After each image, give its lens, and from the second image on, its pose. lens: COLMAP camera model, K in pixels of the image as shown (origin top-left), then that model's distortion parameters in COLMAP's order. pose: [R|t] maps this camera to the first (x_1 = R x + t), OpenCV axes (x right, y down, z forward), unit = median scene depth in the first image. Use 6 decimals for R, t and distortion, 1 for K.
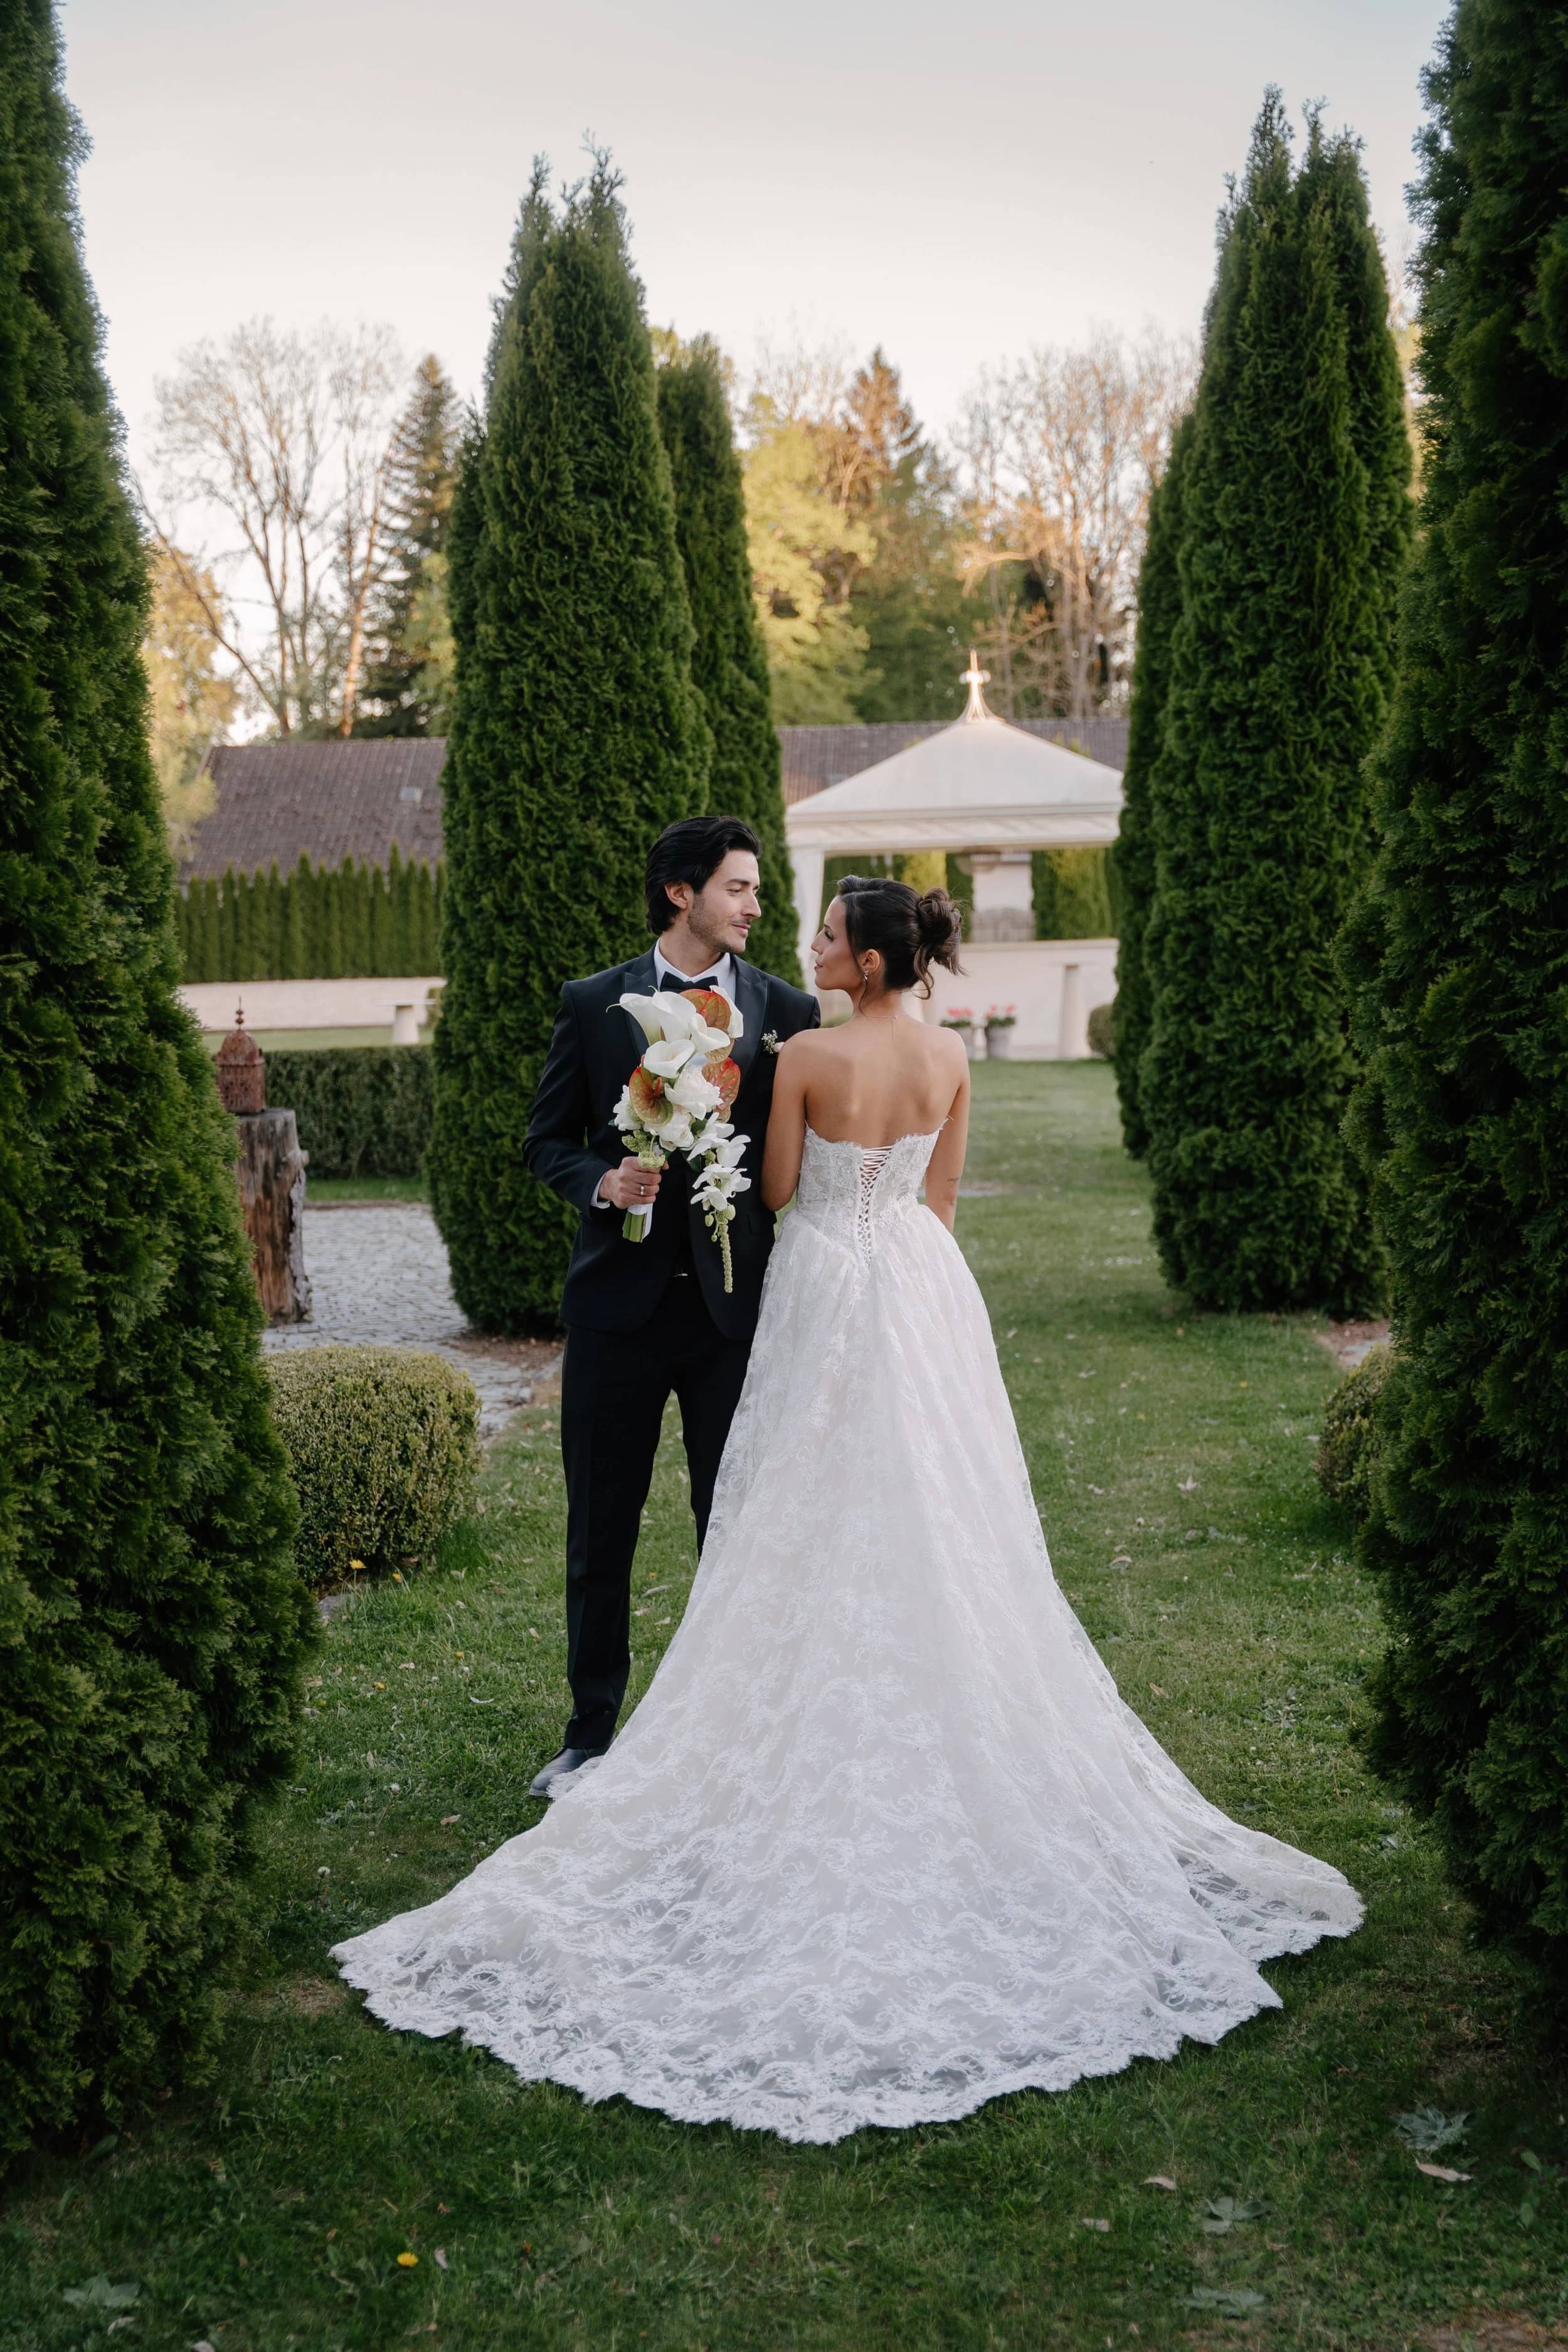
lens RADIAL K [[4957.3, 0, 726.5], [0, 4957.3, 974.2], [0, 0, 1]] dist [0.549628, -12.879808]
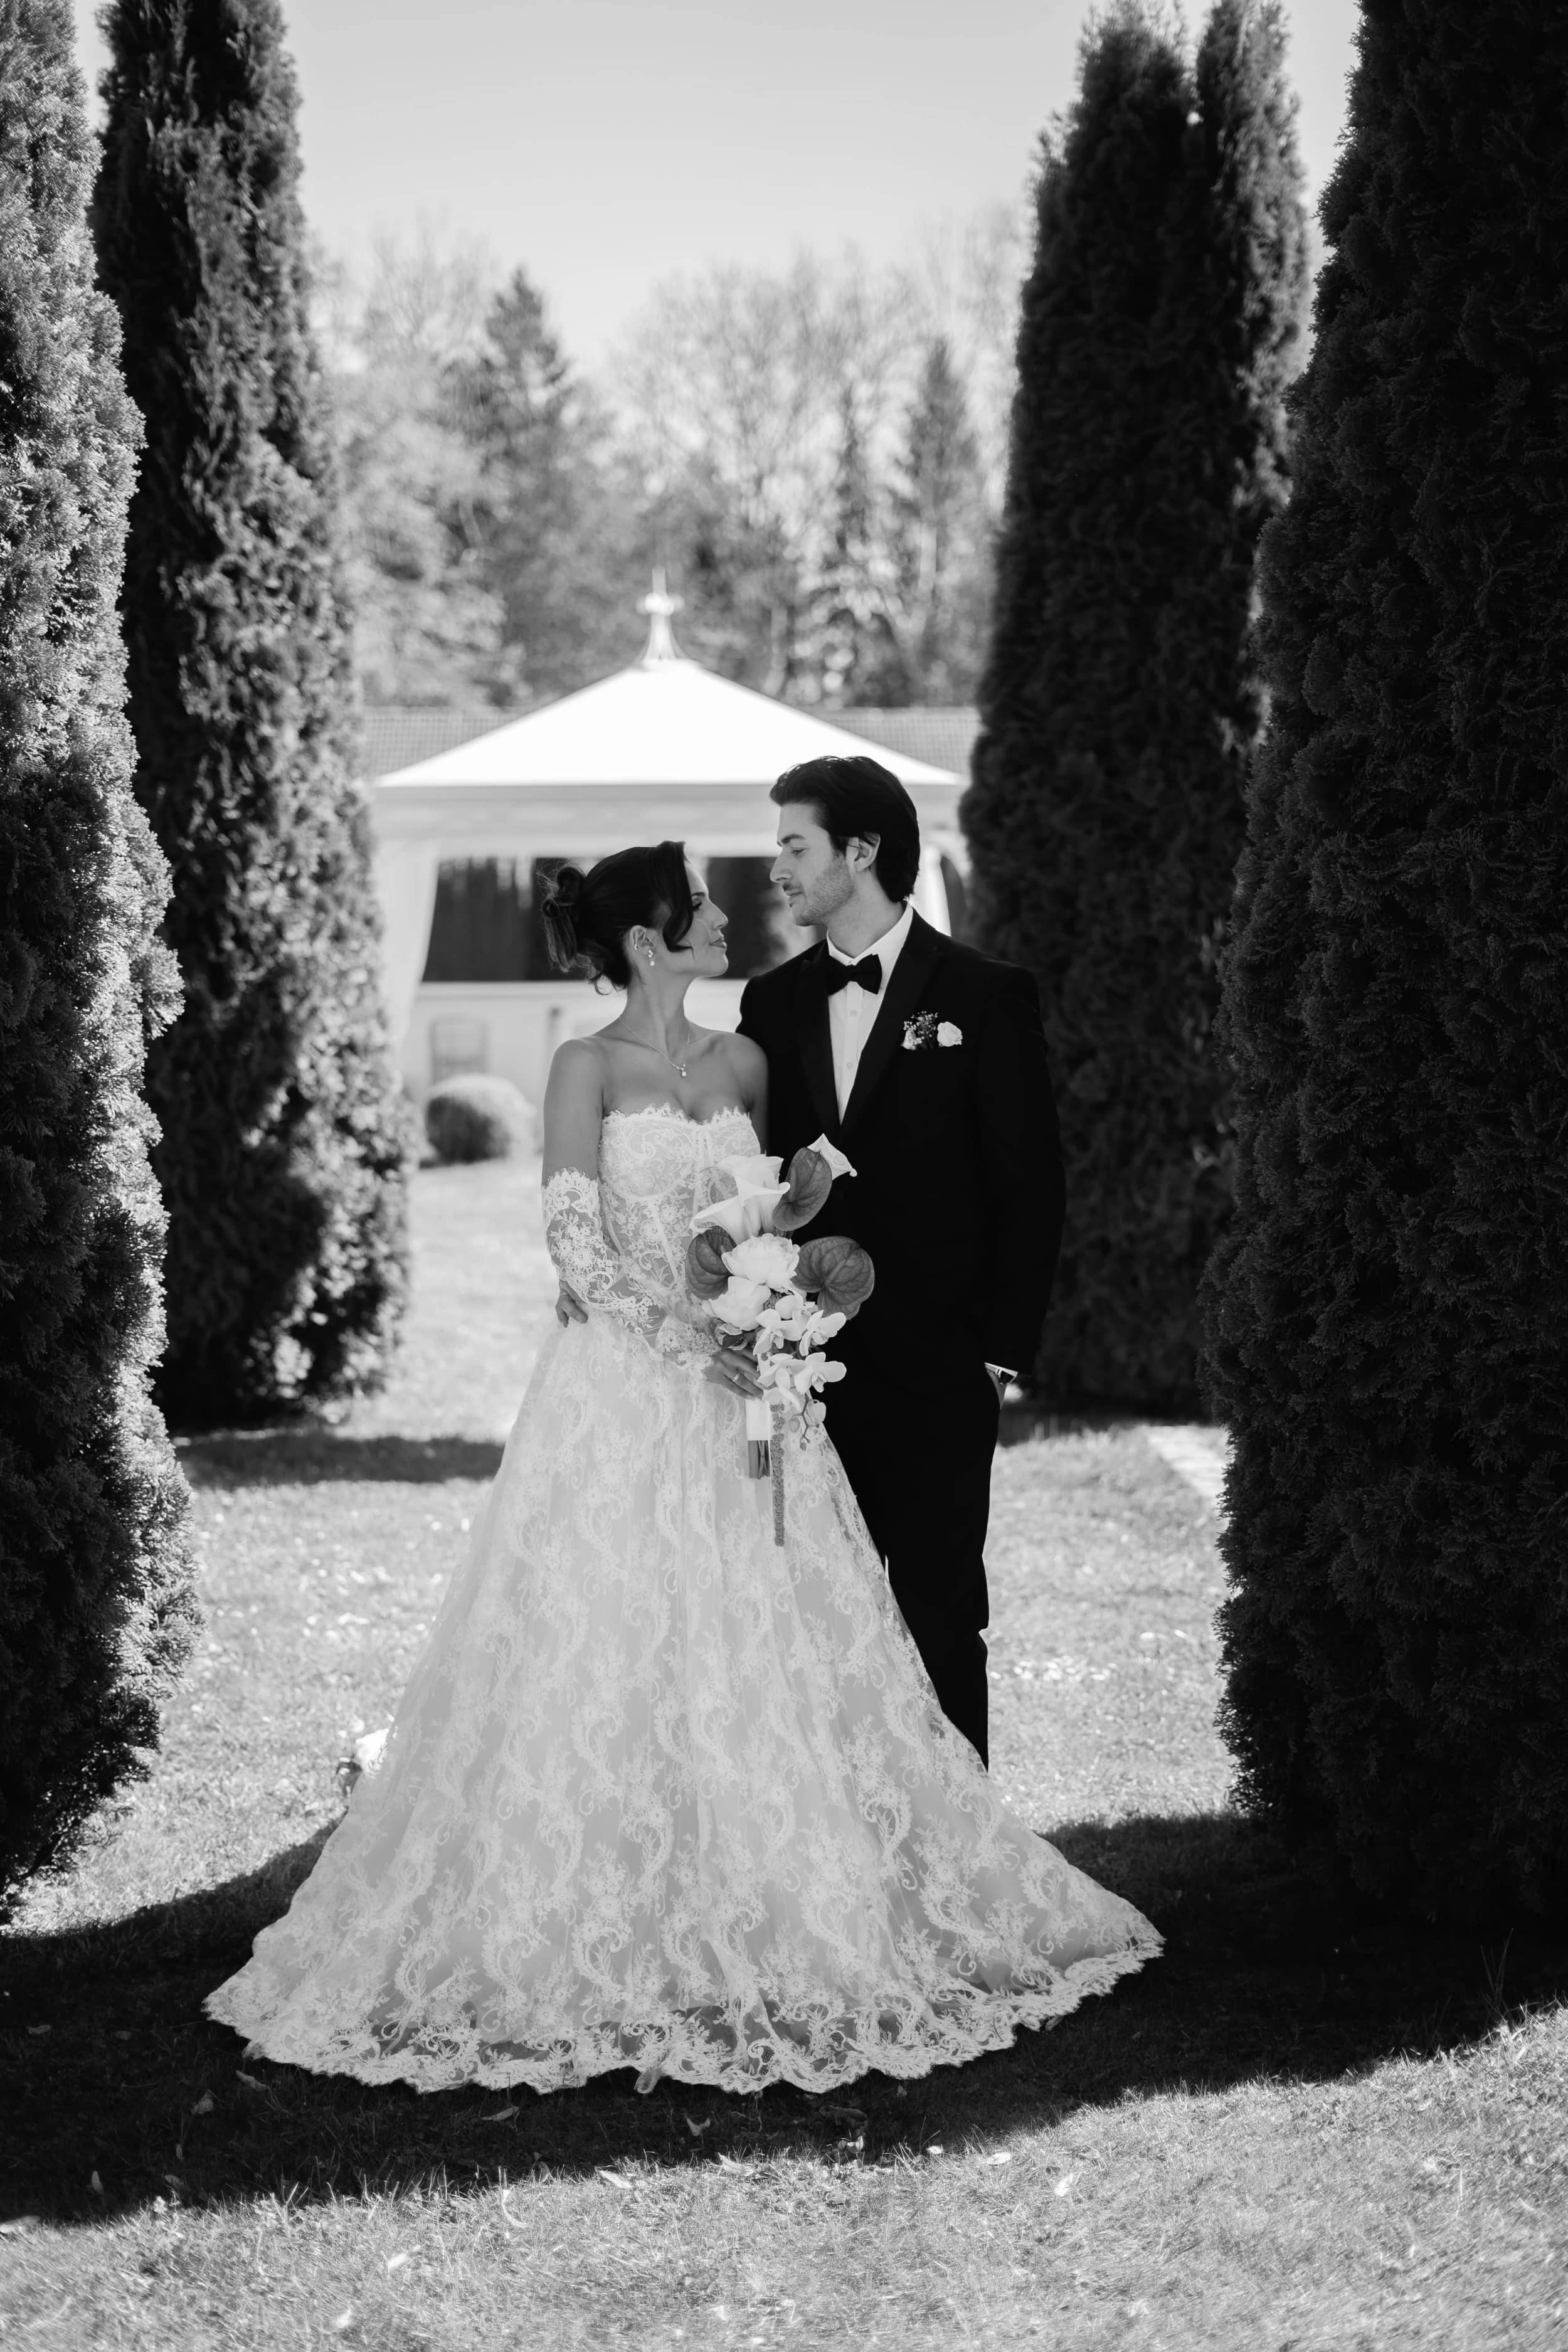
lens RADIAL K [[3287.9, 0, 632.7], [0, 3287.9, 1178.6], [0, 0, 1]] dist [-0.114436, -0.016924]
pose [[0.997005, 0.017229, 0.075399, 0.017869], [-0.020900, 0.998621, 0.048168, -0.001846], [-0.074465, -0.049600, 0.995989, 0.757025]]
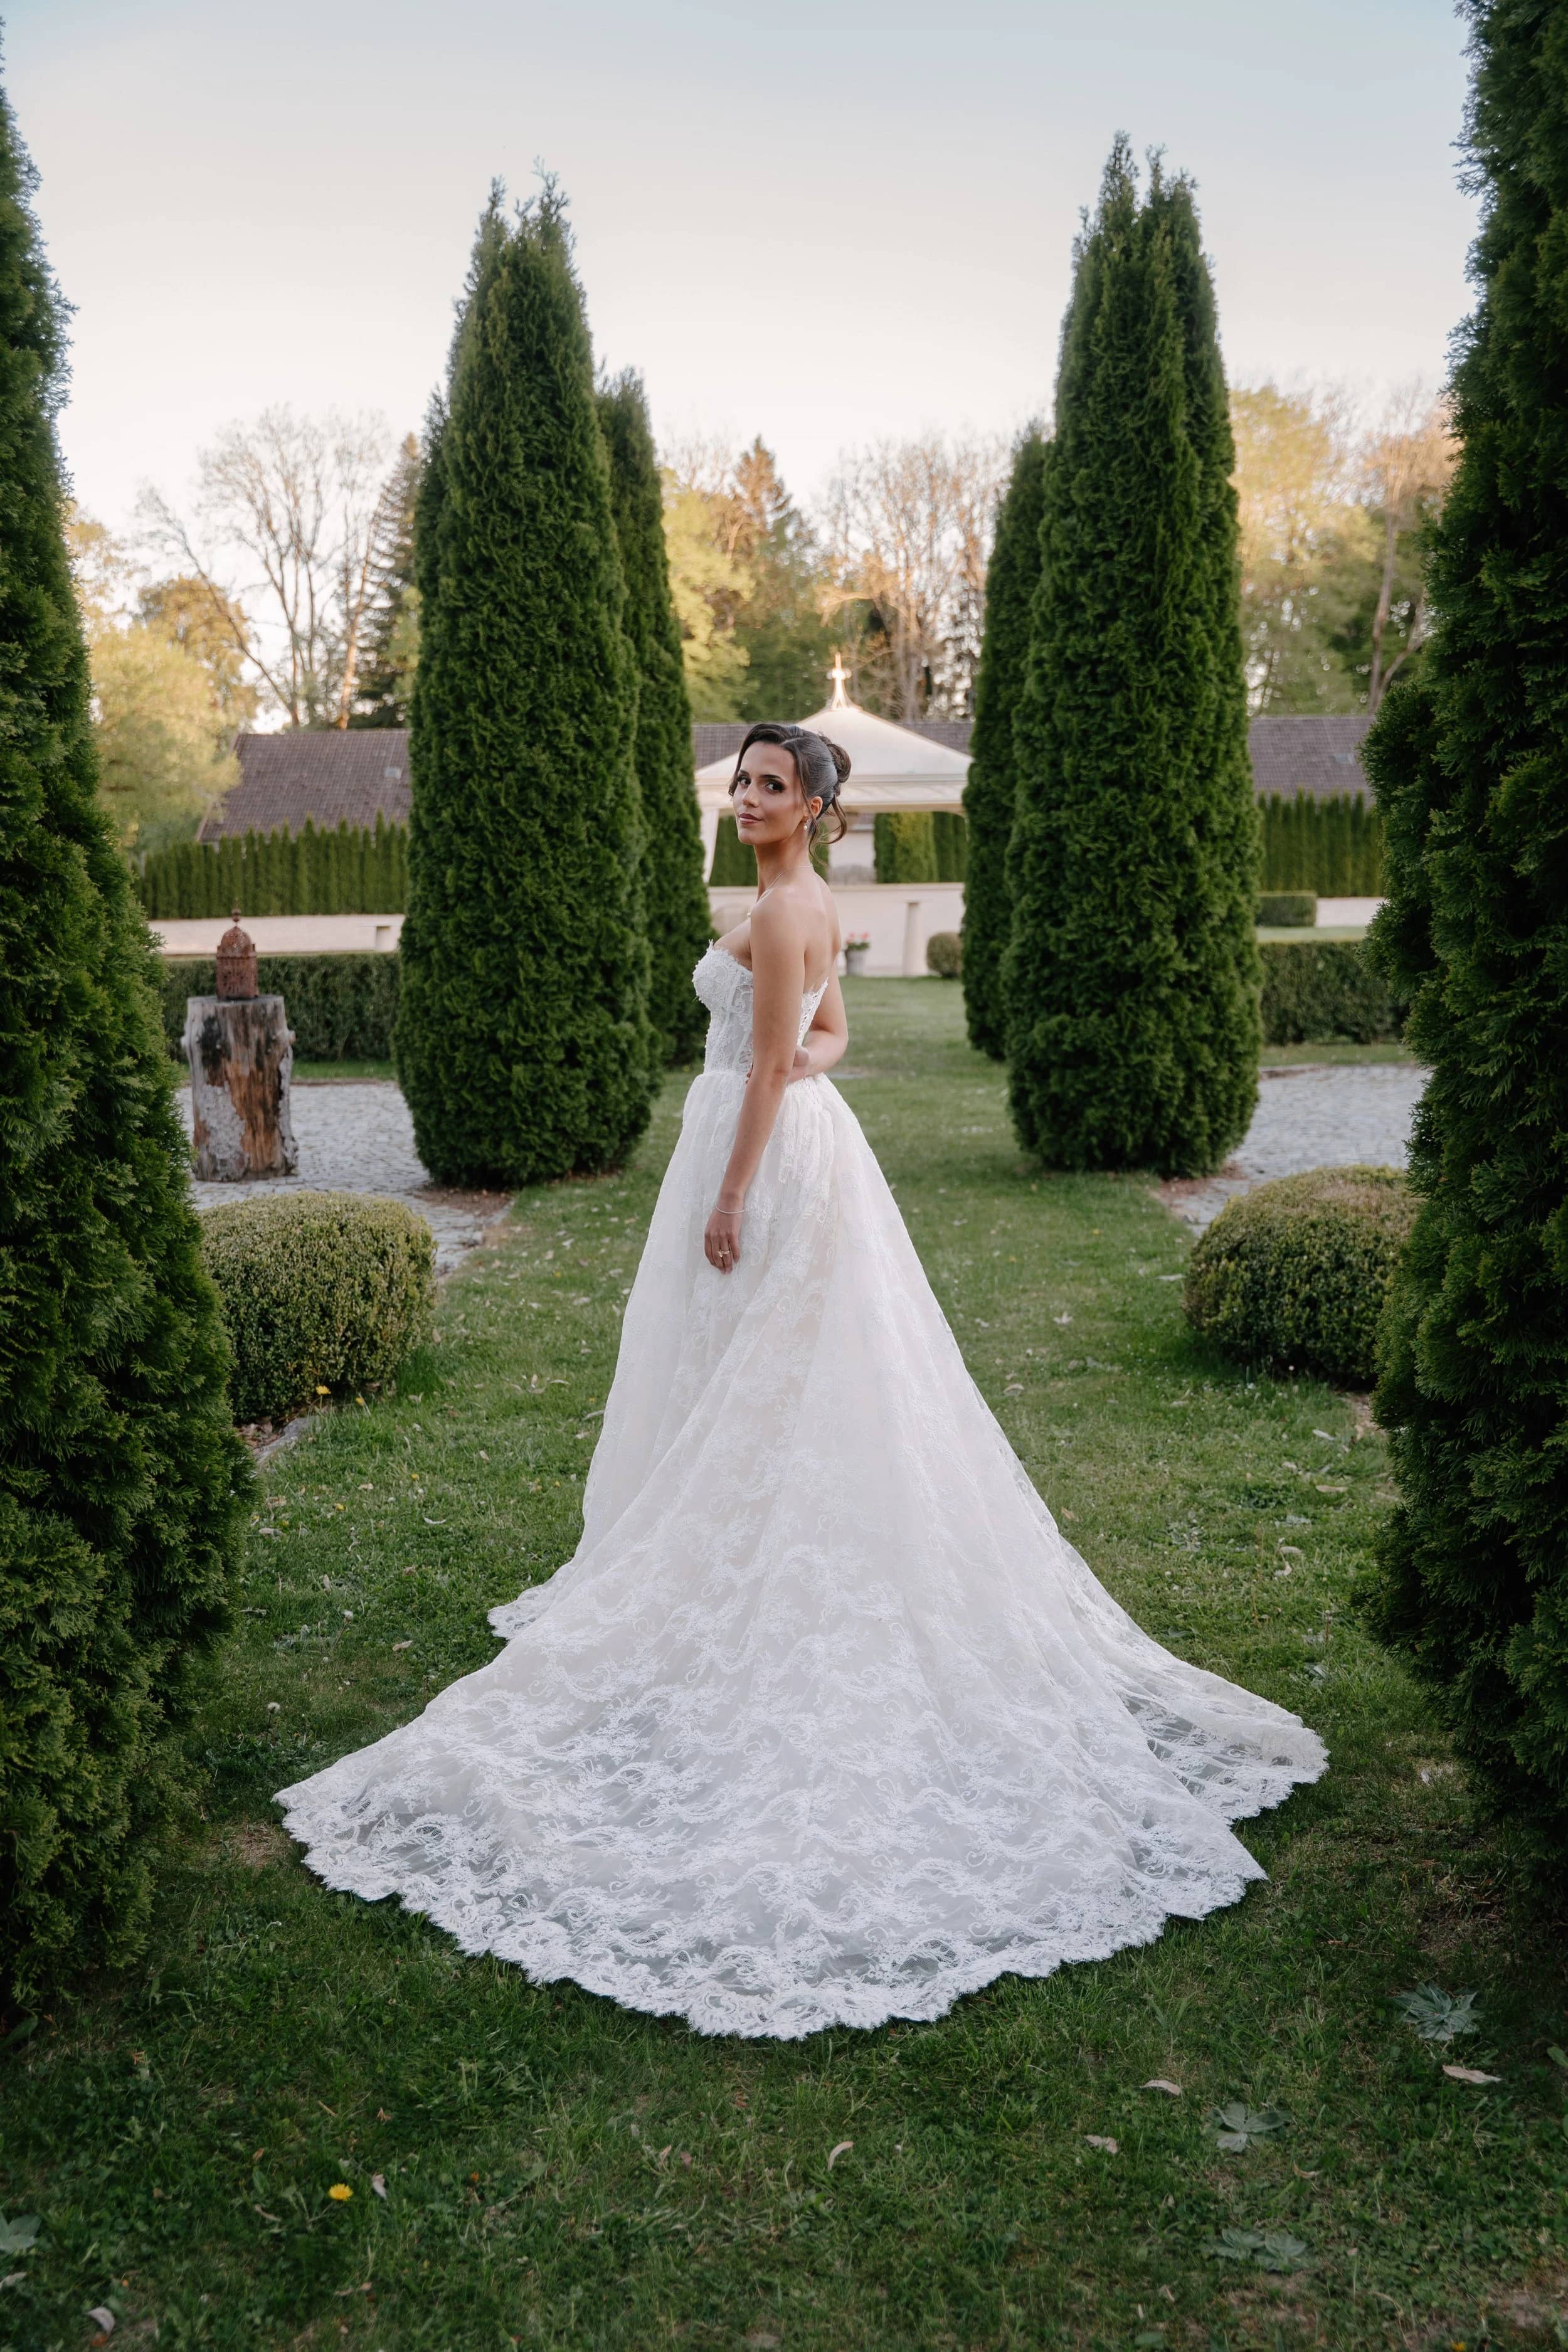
lens RADIAL K [[3317.7, 0, 784.0], [0, 3317.7, 1176.0], [0, 0, 1]] dist [-0.134142, 0.690527]
pose [[0.998723, 0.006173, 0.050149, -0.007603], [-0.009409, 0.997870, 0.064546, 0.018814], [-0.049644, -0.064935, 0.996654, 0.218091]]
